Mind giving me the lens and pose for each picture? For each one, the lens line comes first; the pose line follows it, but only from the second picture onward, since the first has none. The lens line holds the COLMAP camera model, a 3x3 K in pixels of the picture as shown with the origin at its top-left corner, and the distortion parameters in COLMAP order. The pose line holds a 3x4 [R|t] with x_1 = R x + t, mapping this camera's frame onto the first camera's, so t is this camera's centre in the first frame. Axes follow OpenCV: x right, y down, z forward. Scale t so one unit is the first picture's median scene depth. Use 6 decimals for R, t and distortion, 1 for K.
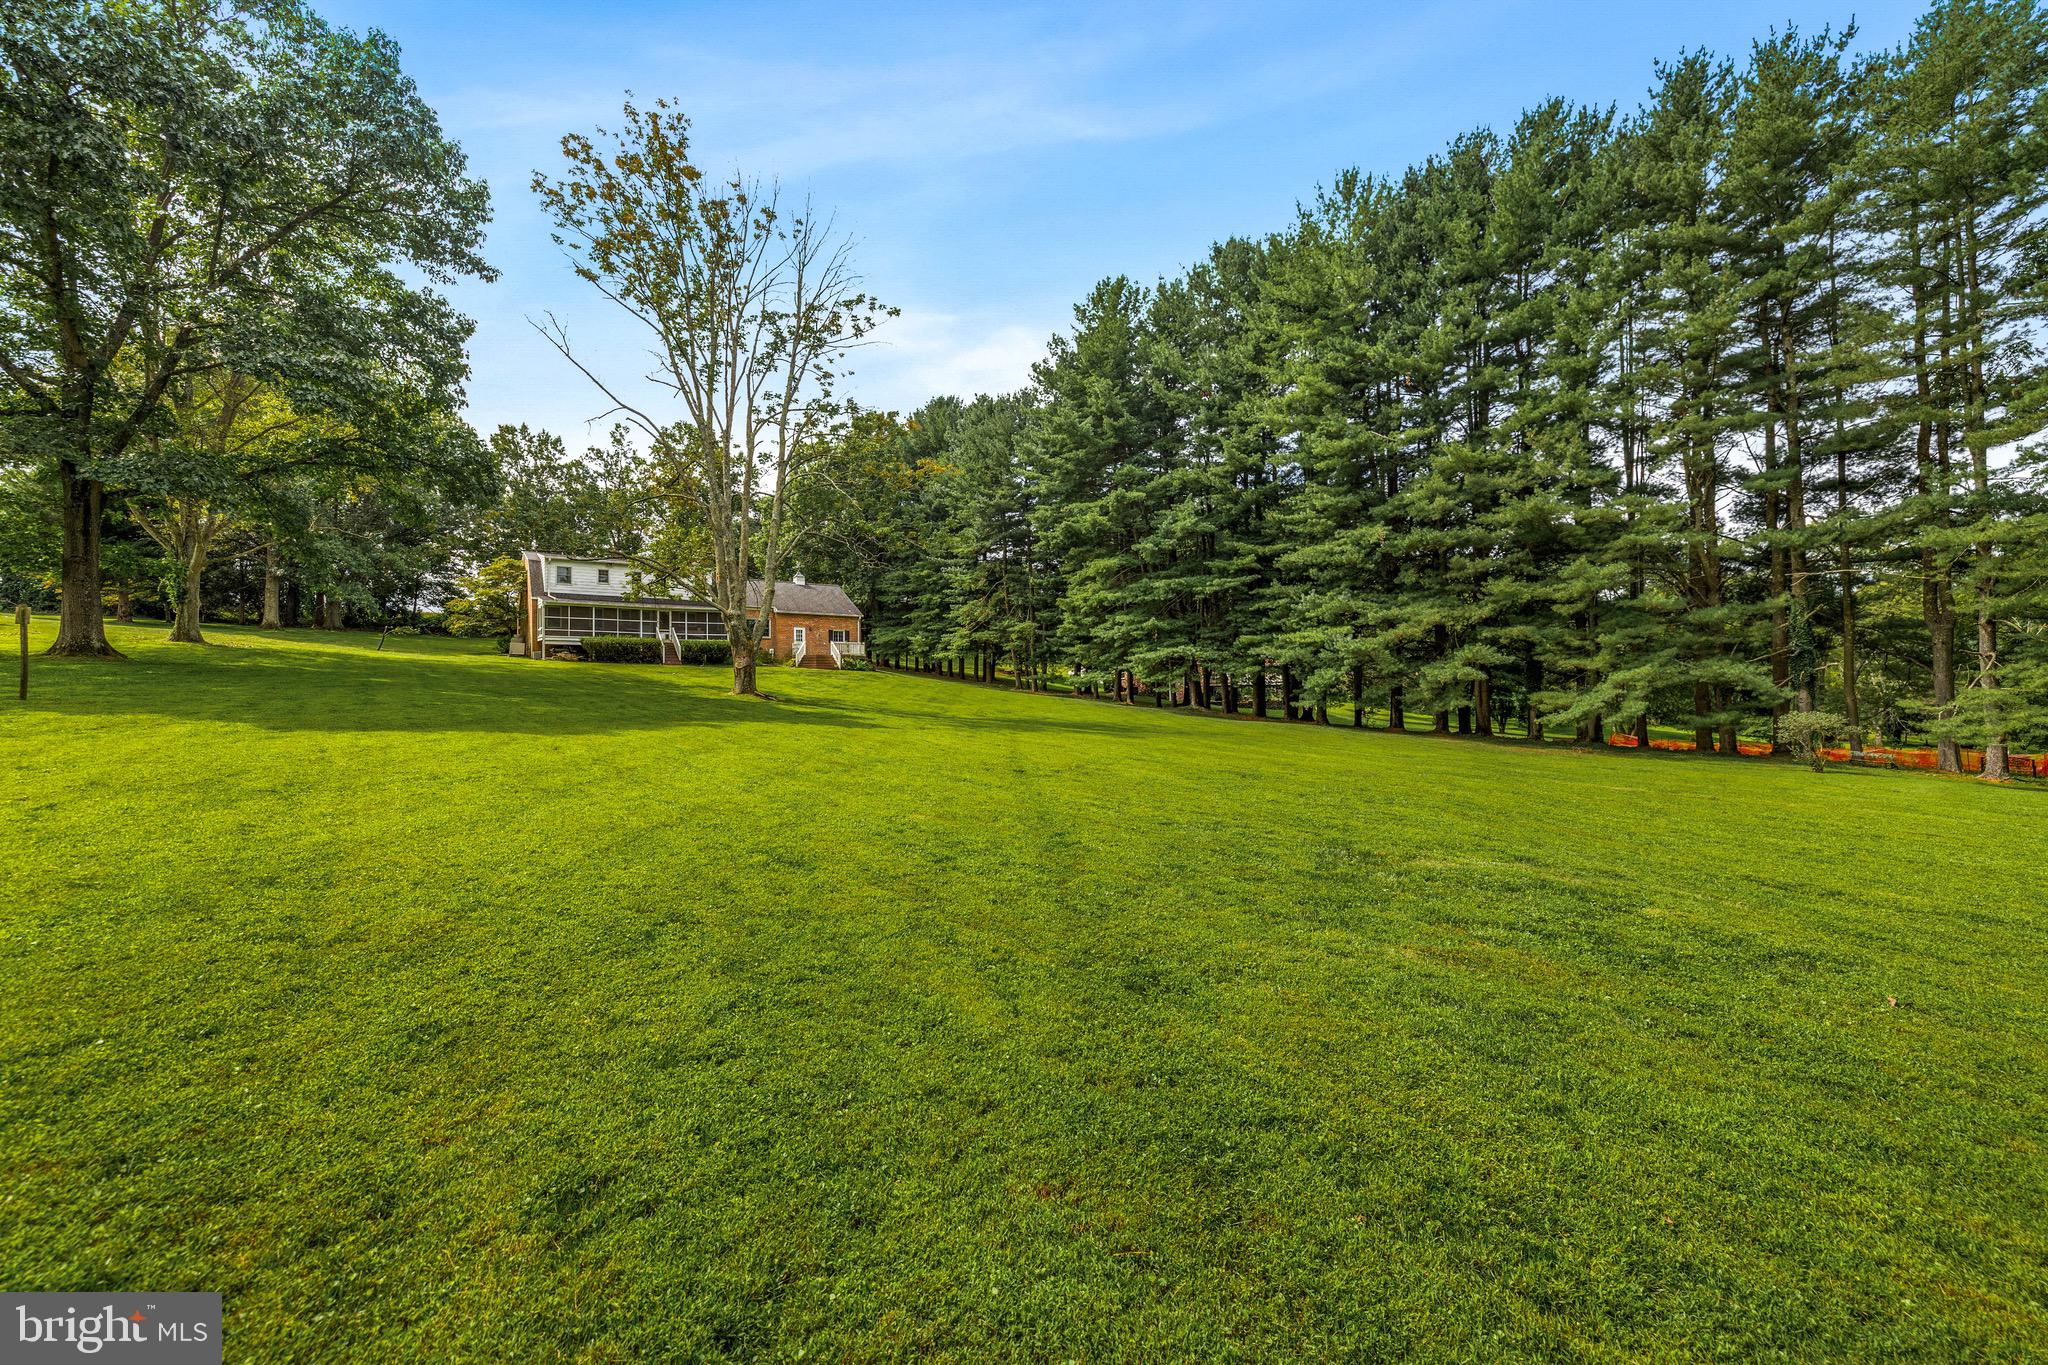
lens RADIAL K [[869.7, 0, 1030.0], [0, 869.7, 674.6], [0, 0, 1]] dist [0.001385, 0.000130]
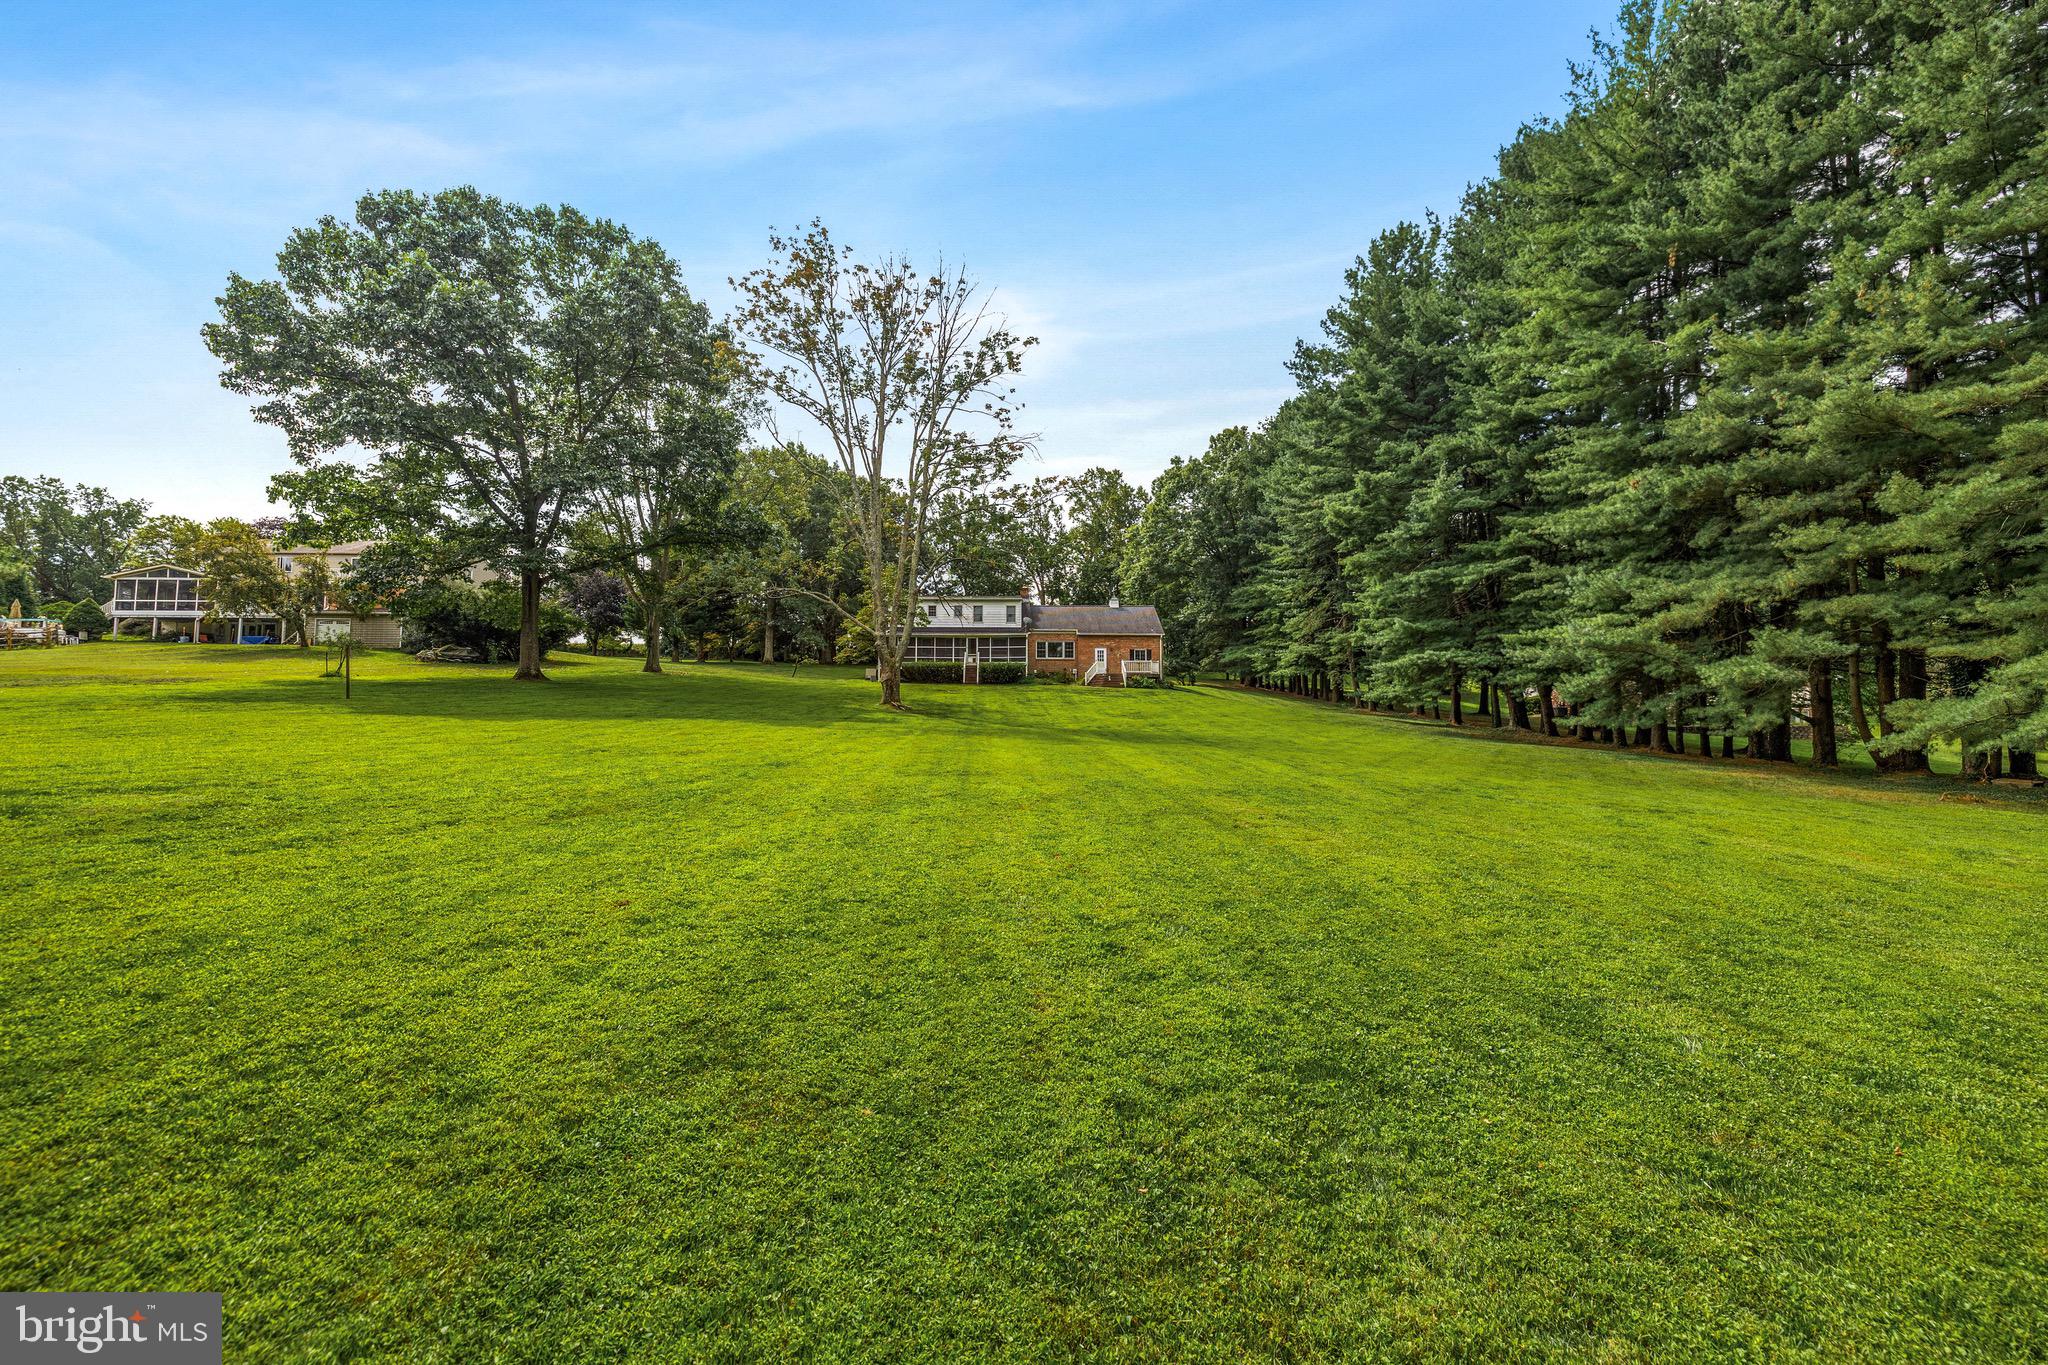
lens RADIAL K [[869.7, 0, 1018.4], [0, 869.7, 689.2], [0, 0, 1]] dist [0.001385, 0.000130]
pose [[0.821233, -0.013060, -0.570443, 0.293354], [0.005073, 0.999866, -0.015590, 0.013366], [0.570570, 0.009909, 0.821189, 0.092337]]
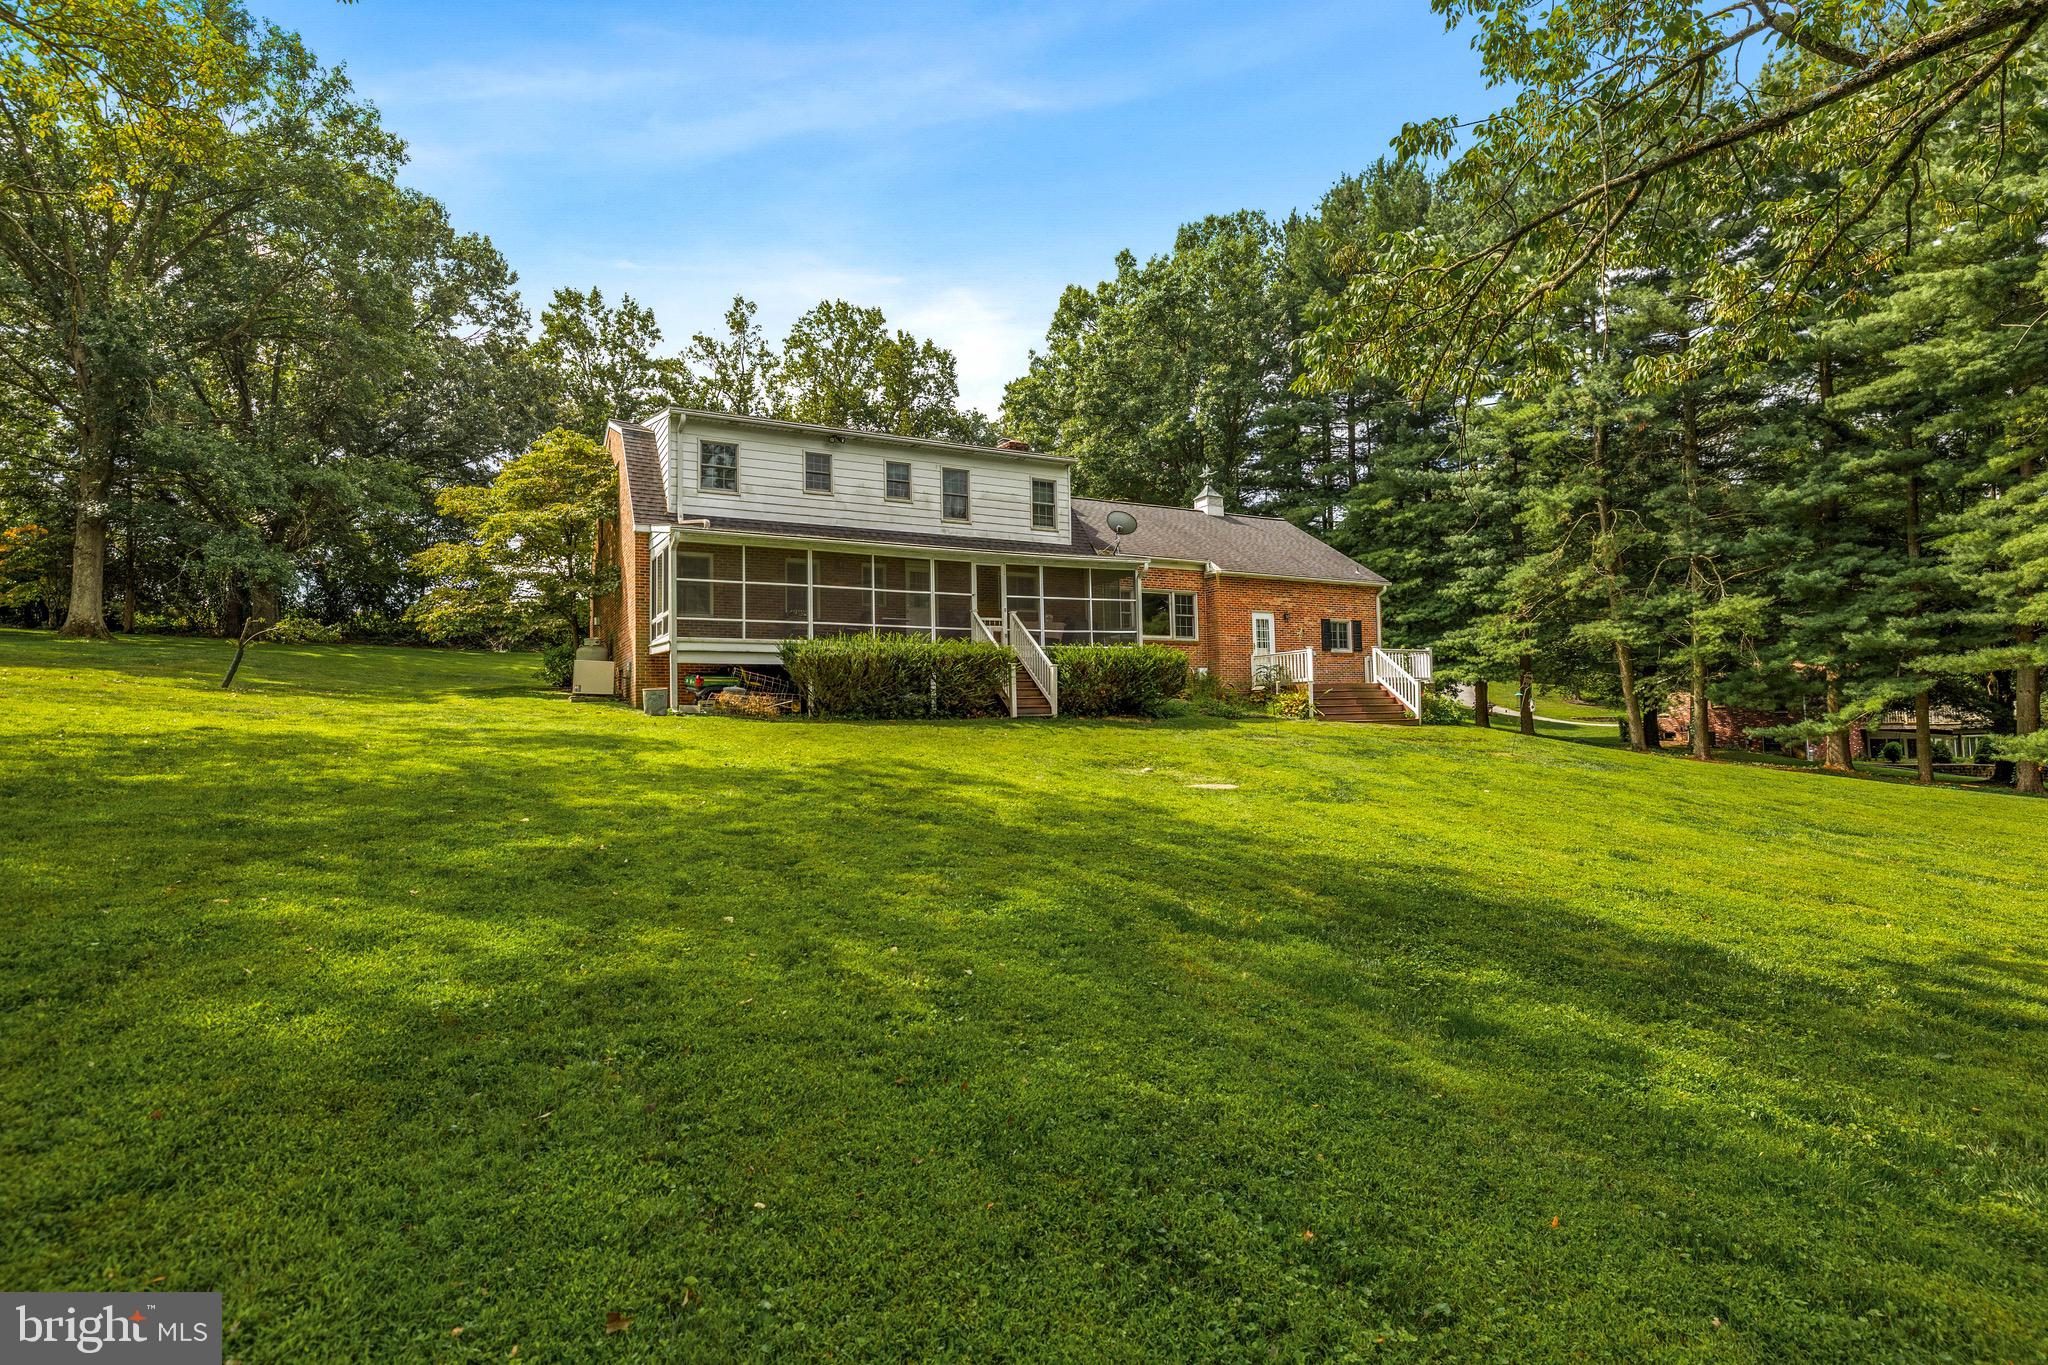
lens RADIAL K [[1011.9, 0, 1020.5], [0, 1011.9, 673.4], [0, 0, 1]] dist [-0.015836, -0.000048]
pose [[0.992846, -0.010095, -0.118978, -0.371233], [0.008107, 0.999820, -0.017177, -0.023214], [0.119130, 0.016090, 0.992748, 0.618435]]
